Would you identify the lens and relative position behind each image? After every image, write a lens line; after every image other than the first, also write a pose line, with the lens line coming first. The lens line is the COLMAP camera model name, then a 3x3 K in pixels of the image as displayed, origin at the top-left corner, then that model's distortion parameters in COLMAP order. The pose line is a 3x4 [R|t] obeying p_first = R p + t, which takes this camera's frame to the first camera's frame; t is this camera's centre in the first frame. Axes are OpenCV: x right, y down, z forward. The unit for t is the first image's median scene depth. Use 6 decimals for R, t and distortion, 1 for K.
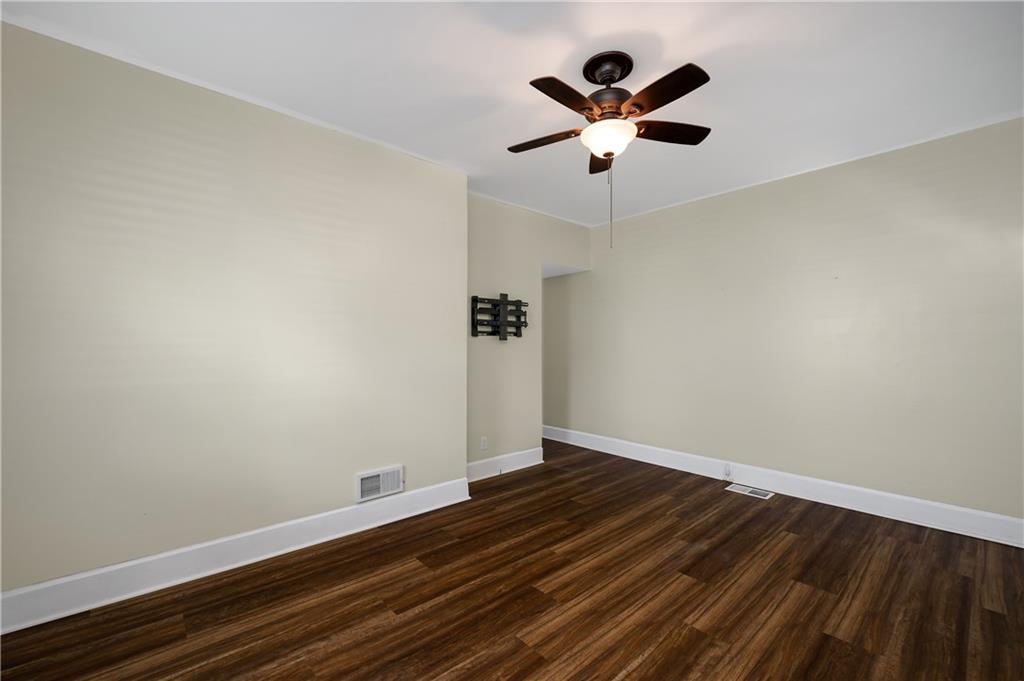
lens RADIAL K [[403.0, 0, 510.4], [0, 403.0, 370.3], [0, 0, 1]] dist [-0.000033, 0.000069]
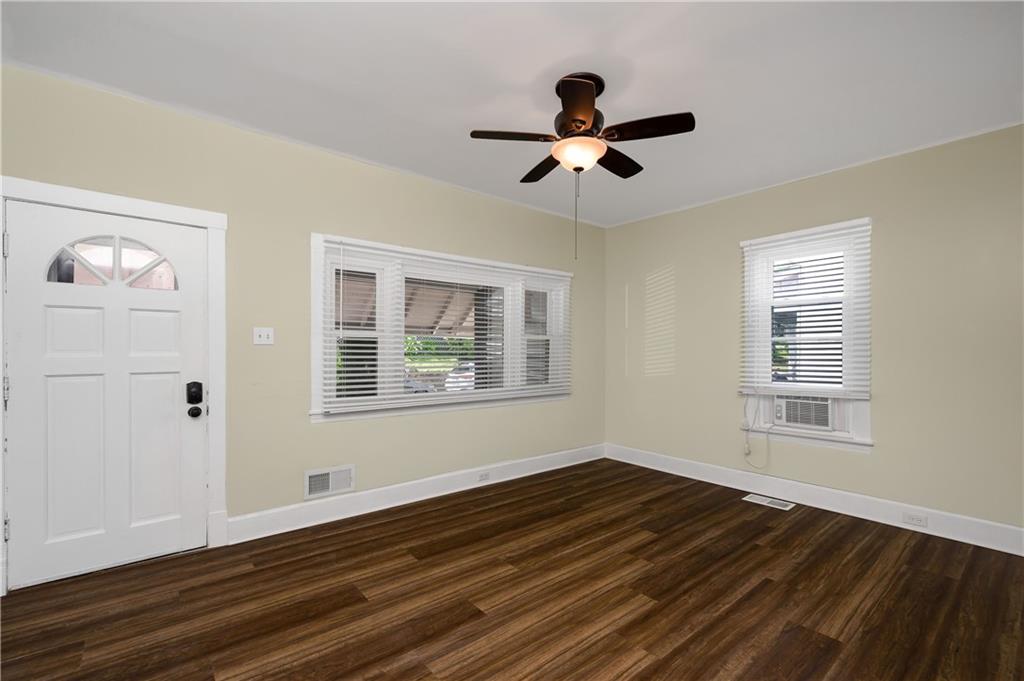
lens RADIAL K [[445.0, 0, 508.8], [0, 445.0, 347.6], [0, 0, 1]] dist [0.001314, 0.000031]
pose [[-0.999431, -0.003963, 0.033496, 0.335871], [-0.002146, 0.998534, 0.054094, -0.092004], [-0.033662, 0.053992, -0.997974, 1.844414]]
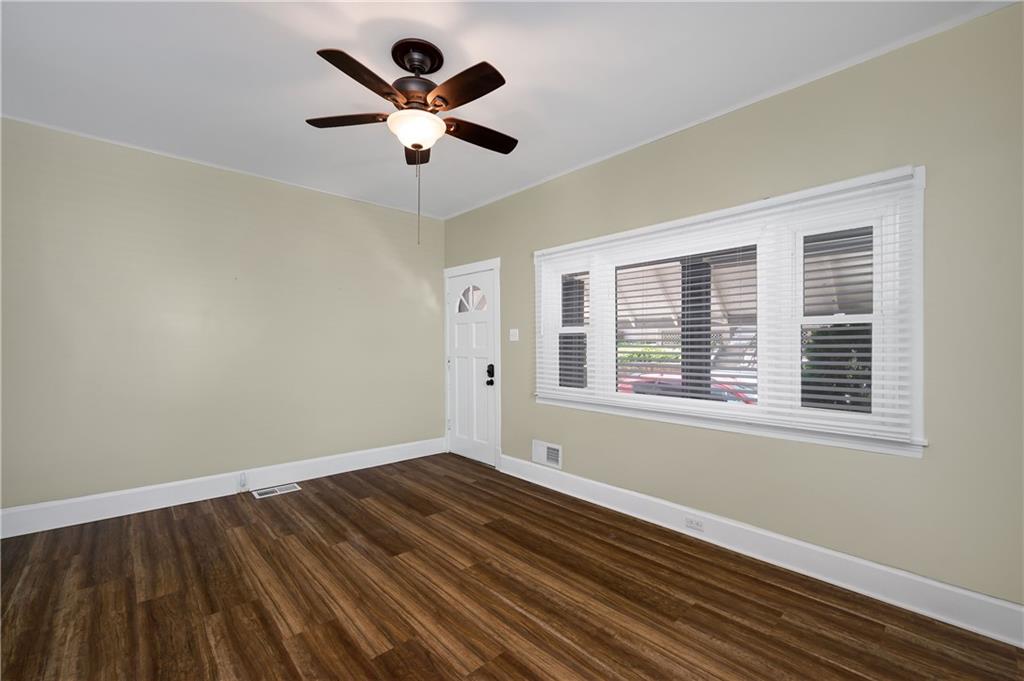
lens RADIAL K [[445.0, 0, 508.8], [0, 445.0, 347.6], [0, 0, 1]] dist [0.001314, 0.000031]
pose [[-0.004008, -0.006247, 0.999972, -0.694782], [0.056503, 0.998381, 0.006463, -0.019209], [-0.998394, 0.056528, -0.003648, 0.668109]]
